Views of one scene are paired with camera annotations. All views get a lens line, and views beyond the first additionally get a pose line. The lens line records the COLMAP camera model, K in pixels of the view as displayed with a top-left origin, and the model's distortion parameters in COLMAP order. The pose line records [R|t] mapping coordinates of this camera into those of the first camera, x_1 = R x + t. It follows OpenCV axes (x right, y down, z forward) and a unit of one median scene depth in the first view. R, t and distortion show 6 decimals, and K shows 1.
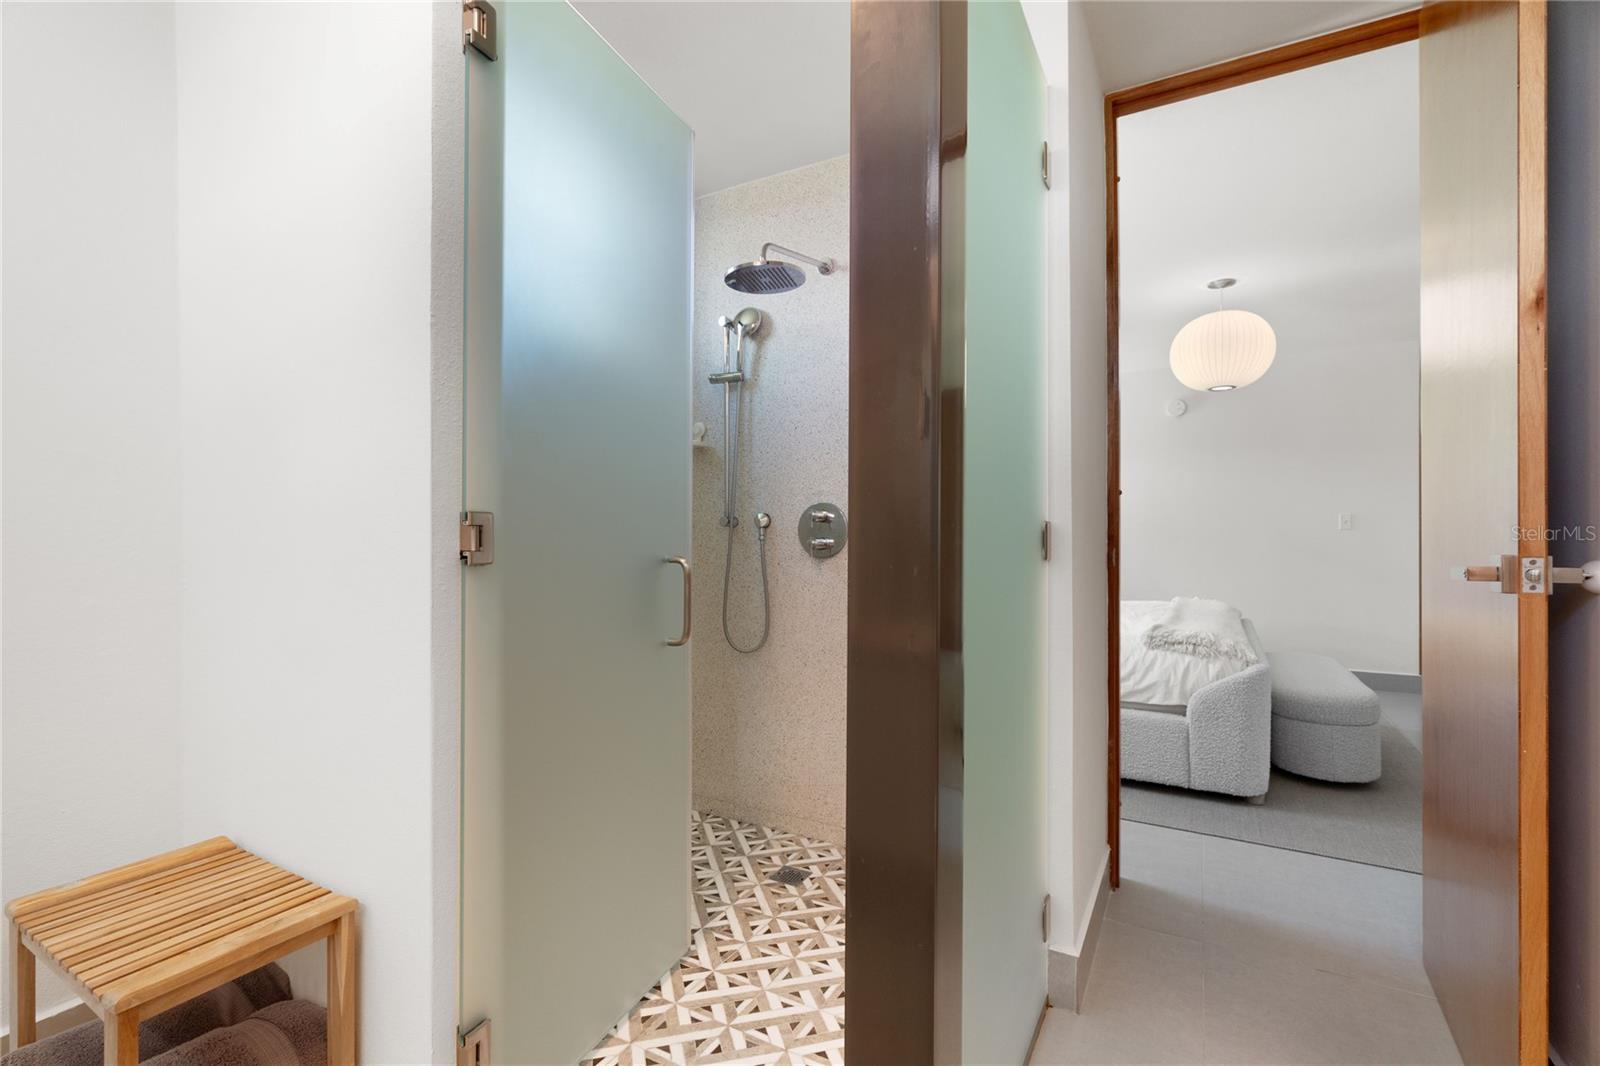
lens RADIAL K [[719.4, 0, 791.8], [0, 719.4, 533.3], [0, 0, 1]] dist [-0.015723, 0.011837]
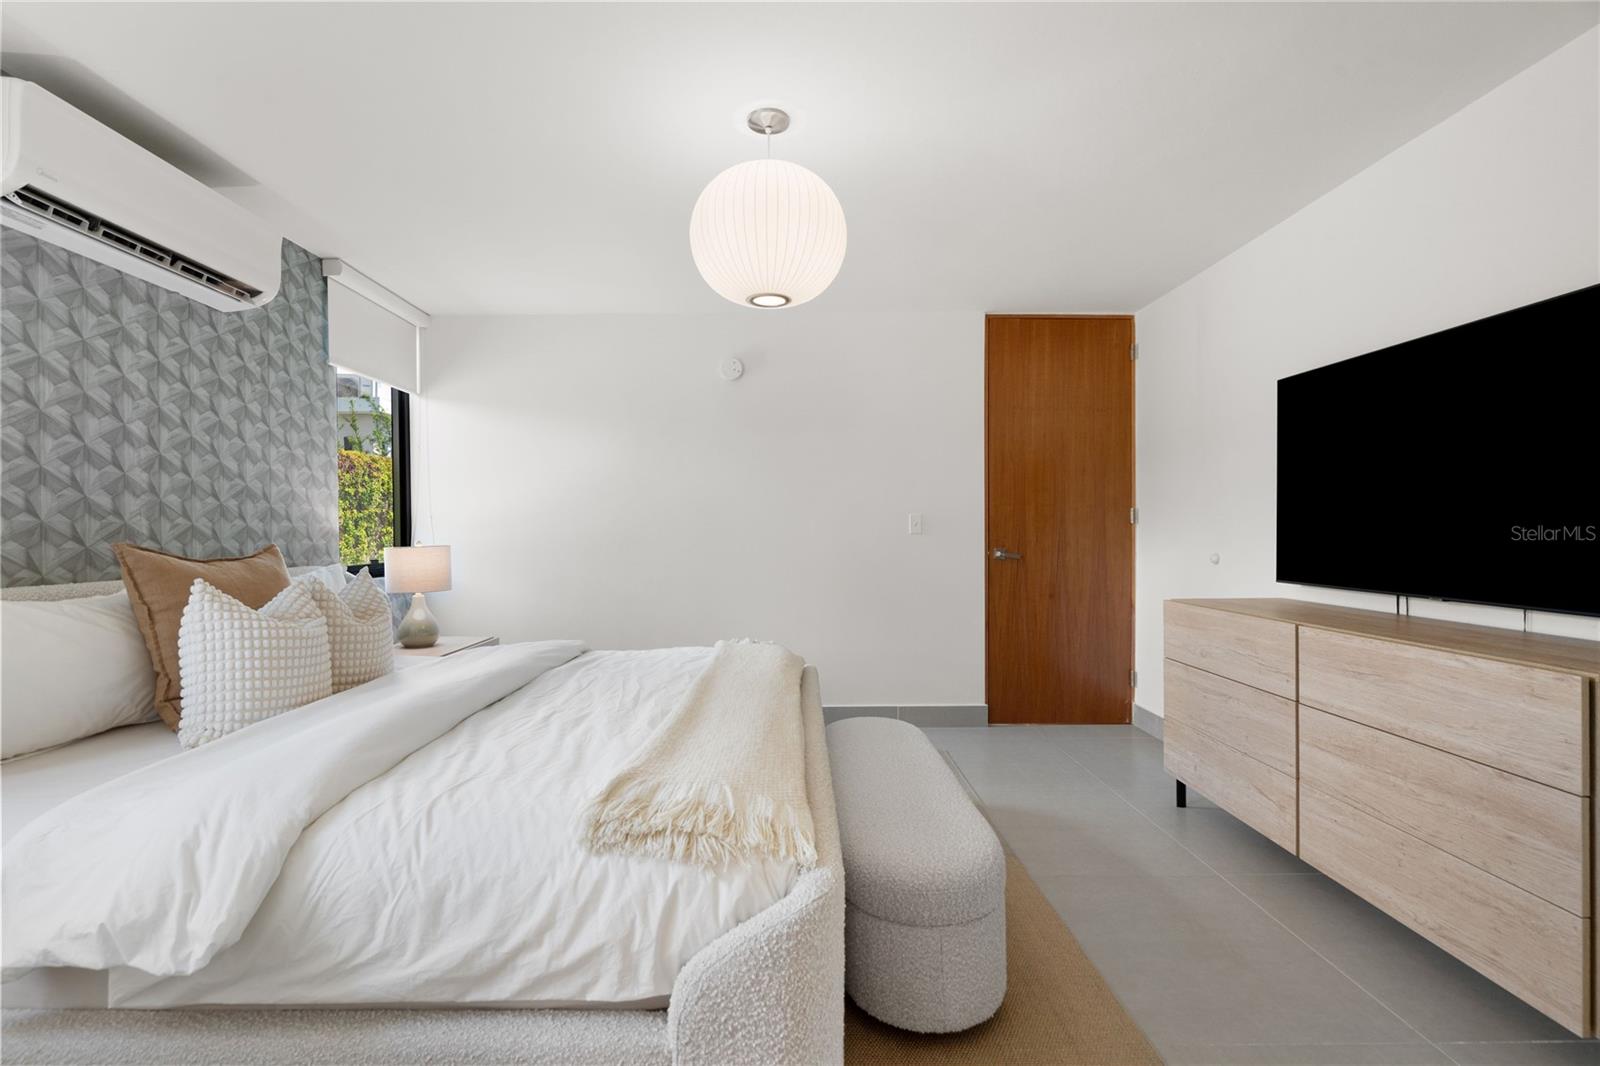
lens RADIAL K [[719.4, 0, 791.8], [0, 719.4, 533.3], [0, 0, 1]] dist [-0.015723, 0.011837]
pose [[0.863598, -0.010000, 0.504082, 0.399389], [0.004672, 0.999919, 0.011832, -0.023073], [-0.504160, -0.007864, 0.863575, 0.604075]]
